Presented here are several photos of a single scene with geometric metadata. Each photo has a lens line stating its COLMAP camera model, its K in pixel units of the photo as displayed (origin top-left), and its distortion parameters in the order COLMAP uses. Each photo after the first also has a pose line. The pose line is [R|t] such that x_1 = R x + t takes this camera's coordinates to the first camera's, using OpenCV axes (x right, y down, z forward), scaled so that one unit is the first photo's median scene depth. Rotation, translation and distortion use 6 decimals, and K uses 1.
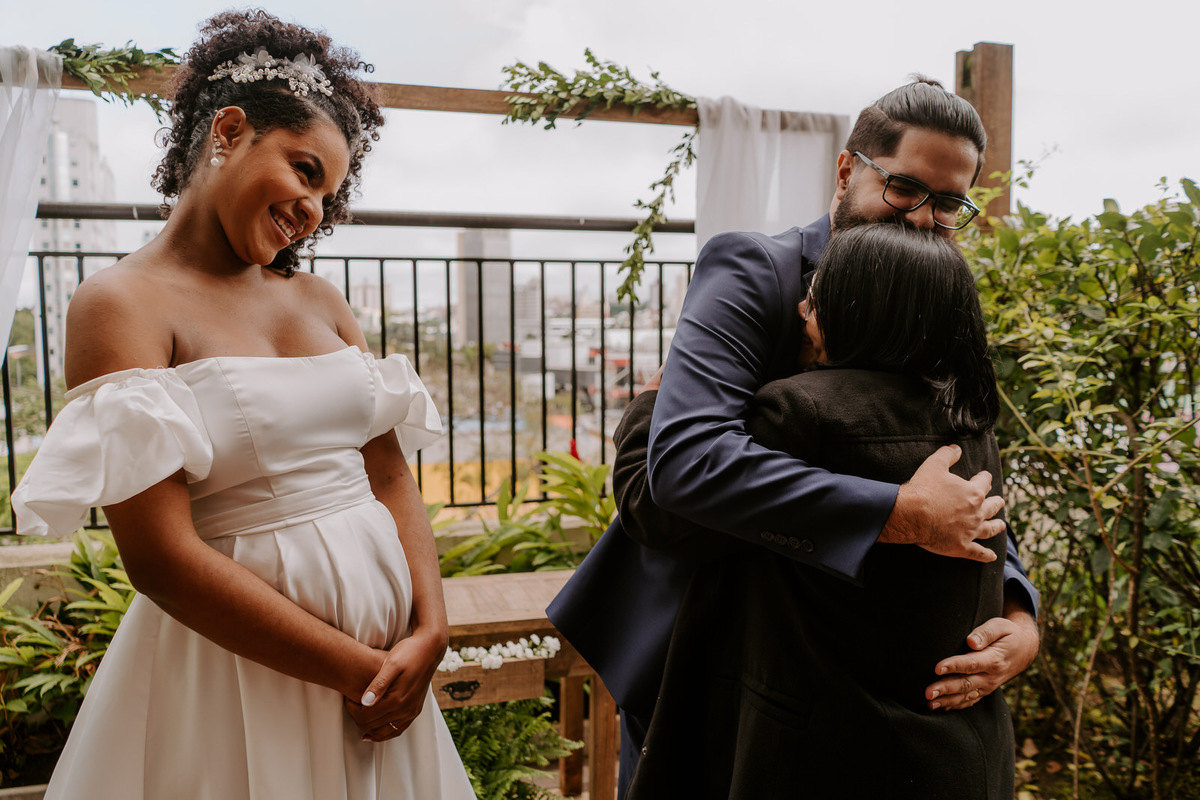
lens RADIAL K [[936.7, 0, 602.6], [0, 936.7, 399.5], [0, 0, 1]] dist [-0.011001, -0.003706]
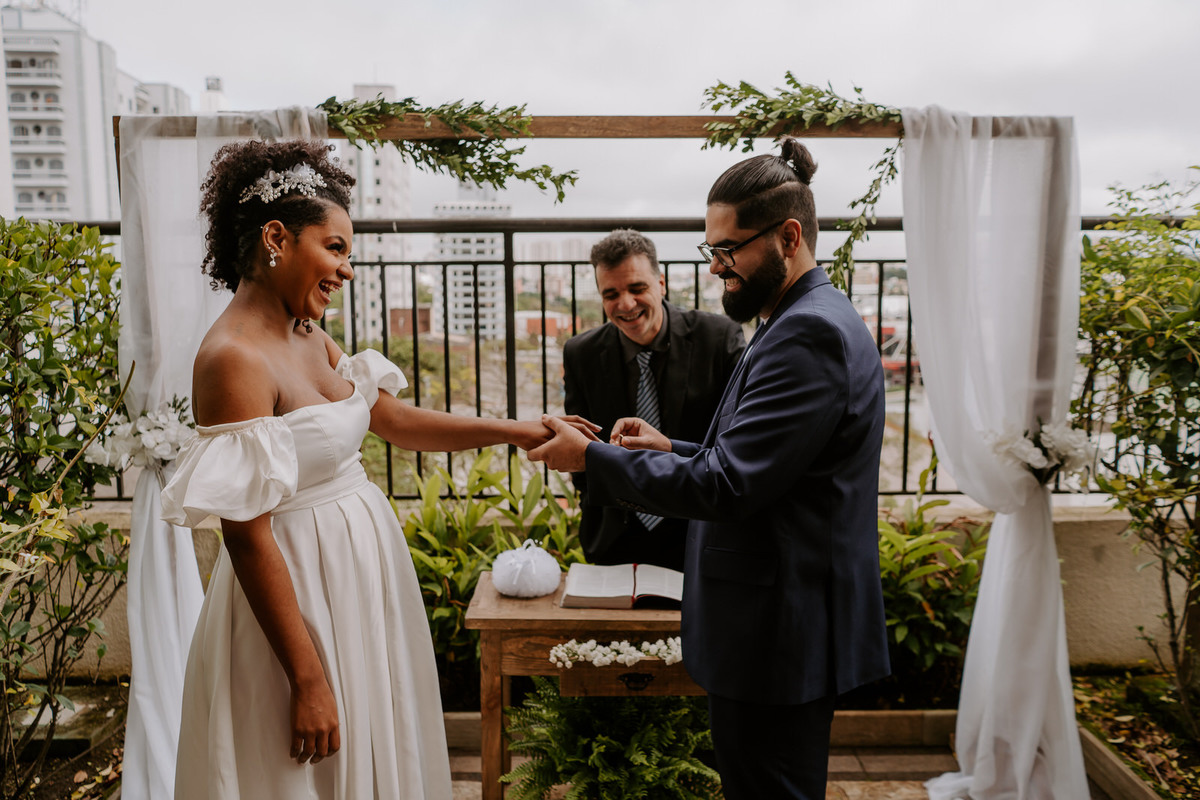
lens RADIAL K [[939.8, 0, 600.2], [0, 939.8, 396.0], [0, 0, 1]] dist [-0.011192, -0.004012]
pose [[0.960699, 0.029965, -0.275969, 0.082635], [-0.020912, 0.999144, 0.035691, -0.051214], [0.276802, -0.028518, 0.960504, -0.052424]]
